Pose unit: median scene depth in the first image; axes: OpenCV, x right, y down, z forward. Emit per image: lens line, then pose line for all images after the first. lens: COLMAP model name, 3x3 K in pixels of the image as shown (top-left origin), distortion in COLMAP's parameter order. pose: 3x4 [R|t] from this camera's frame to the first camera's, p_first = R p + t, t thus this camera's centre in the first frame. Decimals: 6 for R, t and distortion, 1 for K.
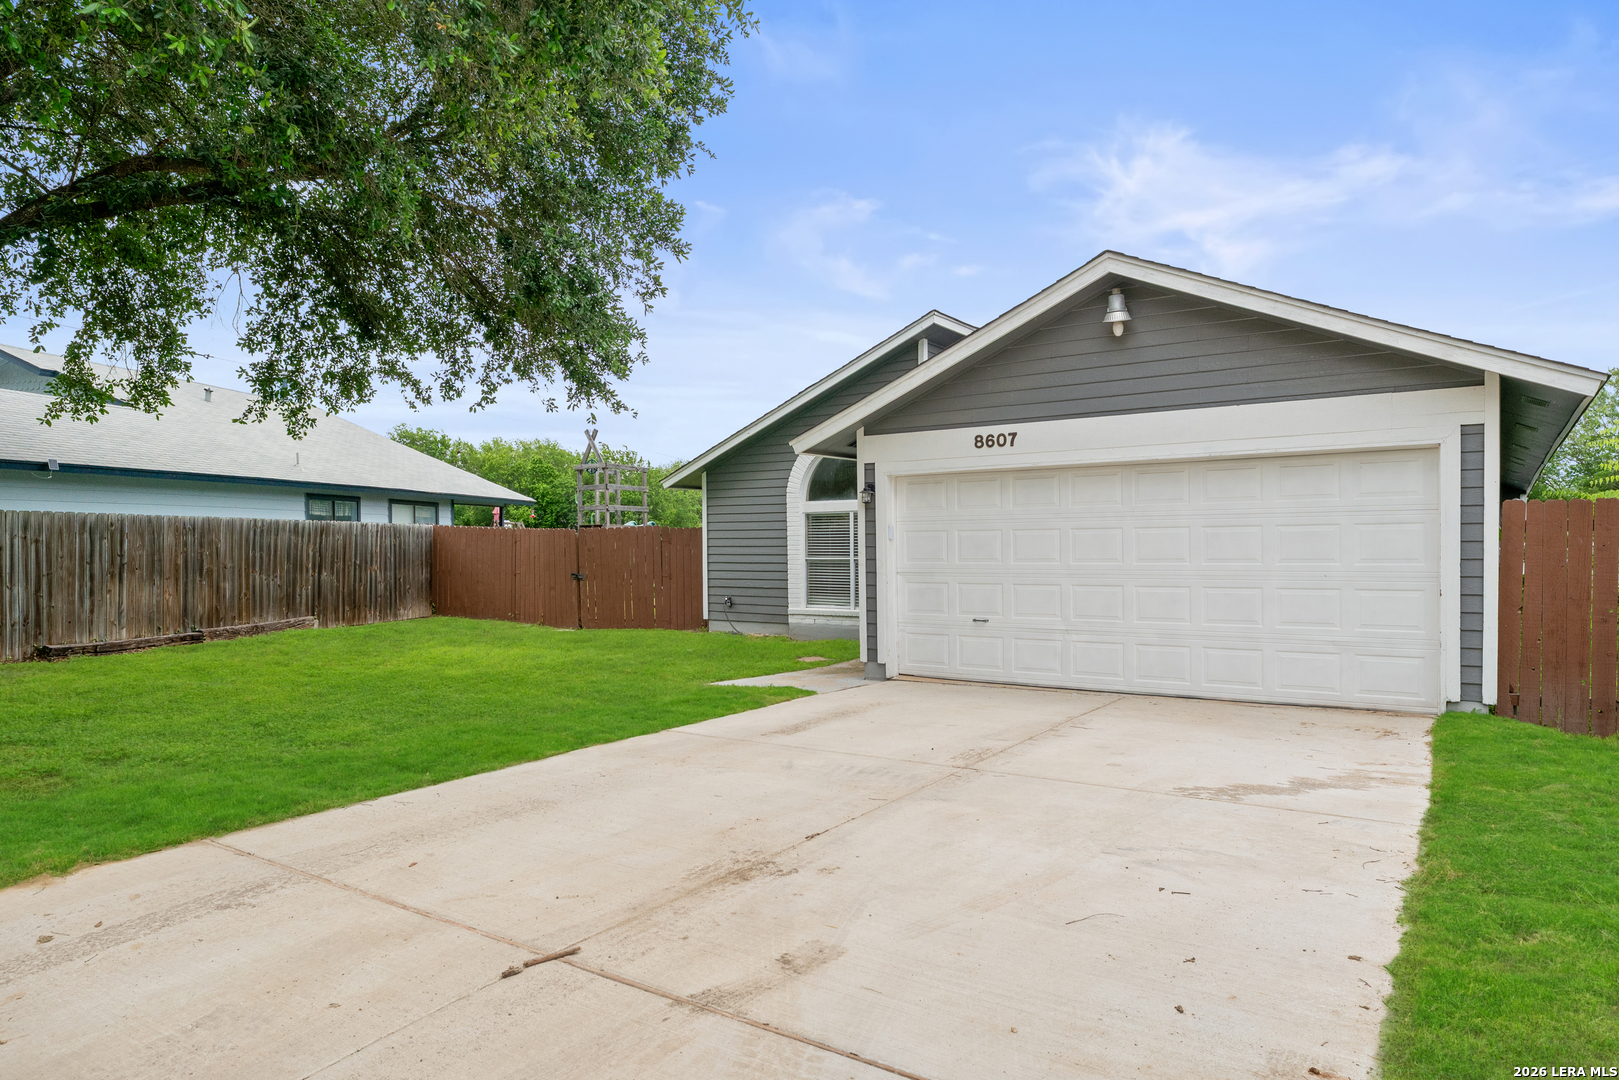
lens RADIAL K [[998.5, 0, 819.0], [0, 998.5, 553.4], [0, 0, 1]] dist [-0.003540, 0.001201]
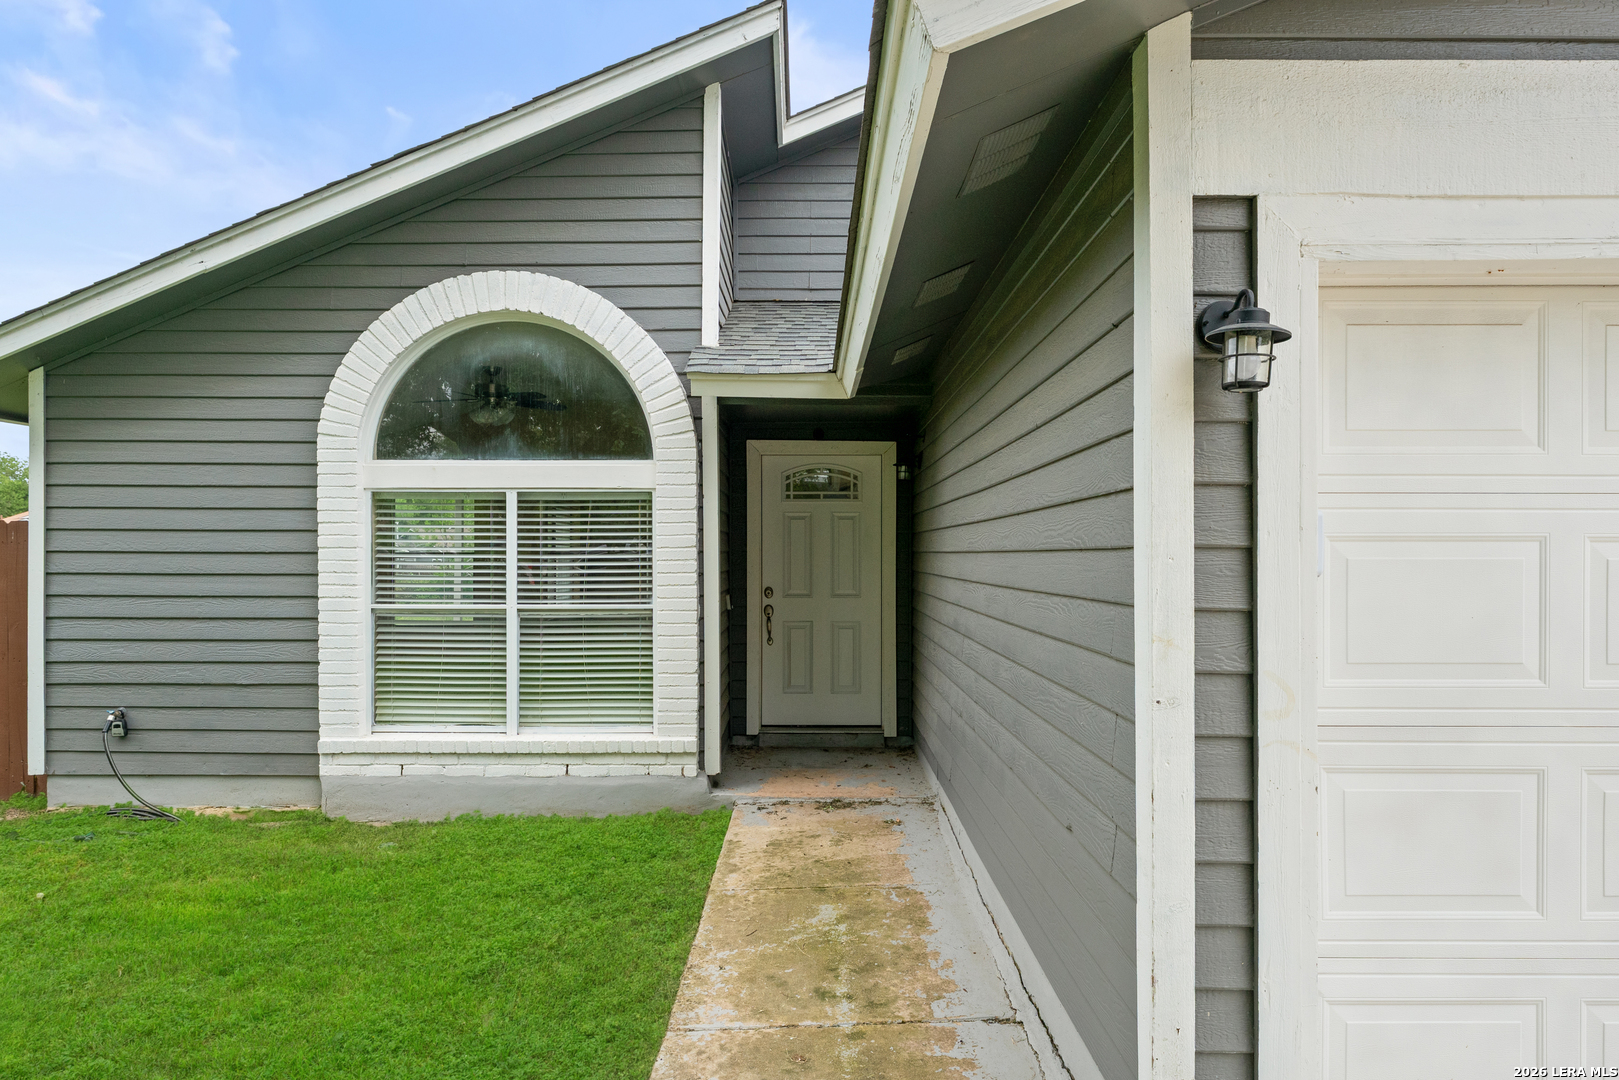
lens RADIAL K [[998.5, 0, 806.7], [0, 998.5, 552.7], [0, 0, 1]] dist [-0.003540, 0.001201]
pose [[0.834426, 0.010869, 0.551013, -0.137576], [-0.002227, 0.999864, -0.016350, -0.016180], [-0.551116, 0.012416, 0.834336, 0.927144]]
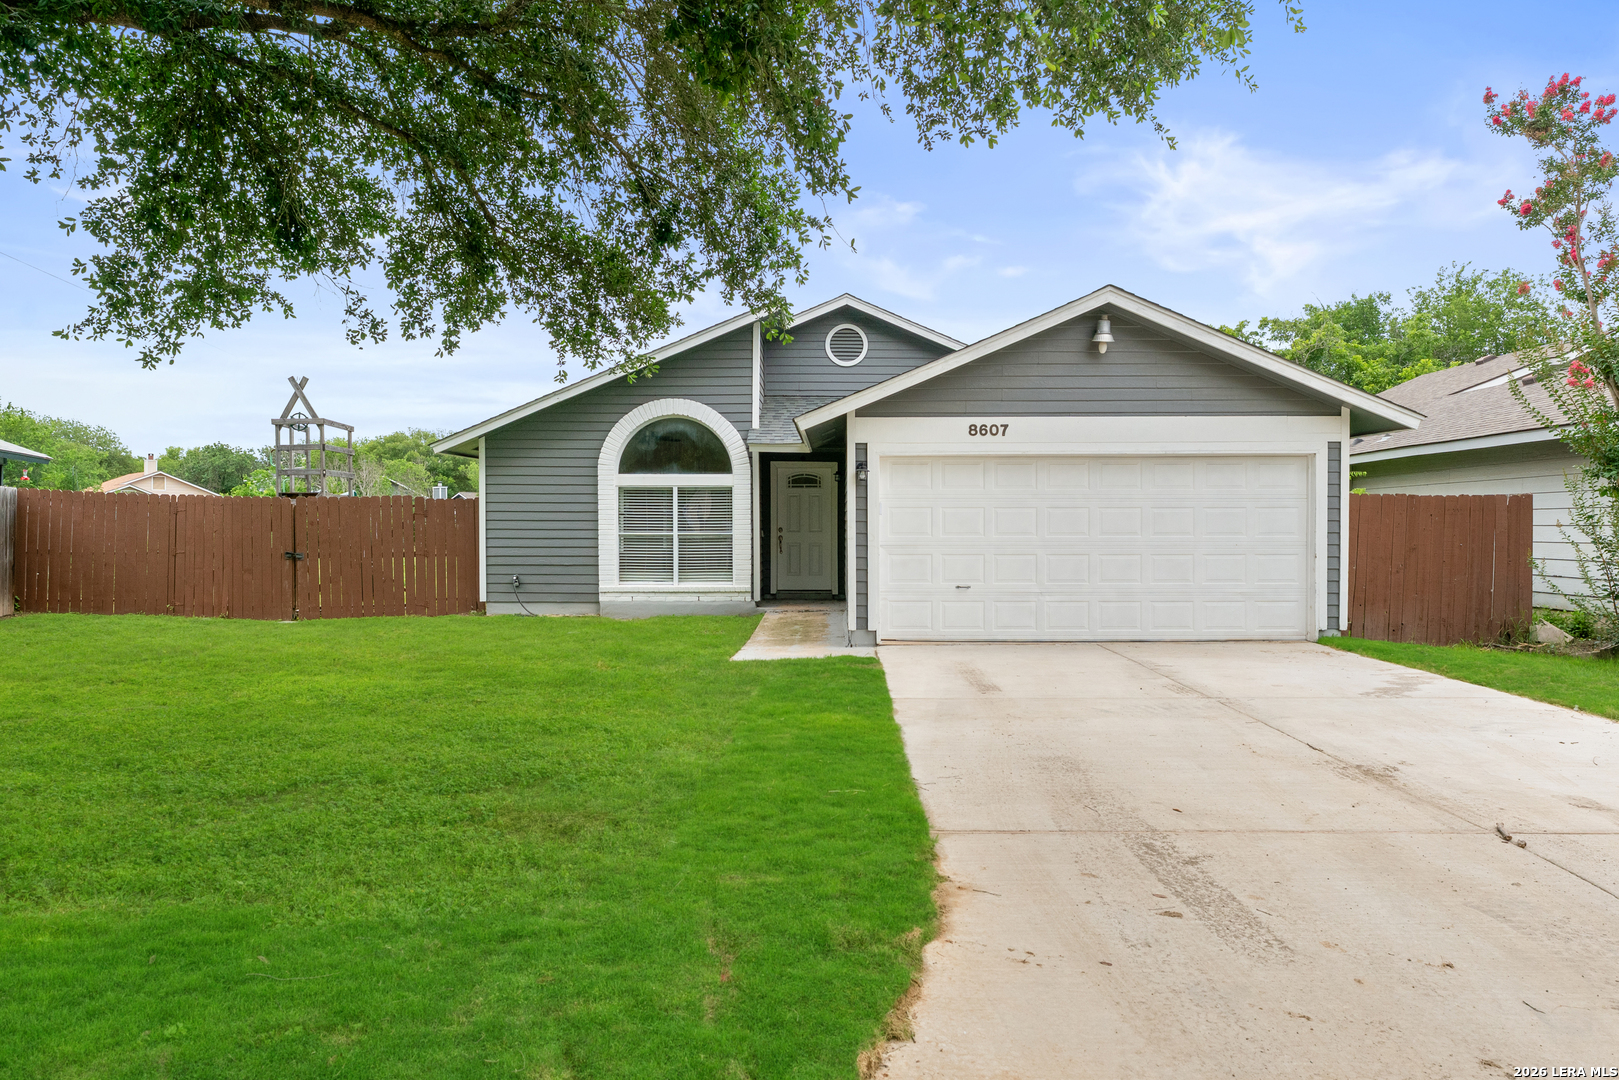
lens RADIAL K [[998.5, 0, 834.6], [0, 998.5, 524.1], [0, 0, 1]] dist [-0.003540, 0.001201]
pose [[0.832146, 0.006245, 0.554522, -0.594296], [-0.002207, 0.999966, -0.007949, 0.004859], [-0.554552, 0.005391, 0.832131, 0.136744]]
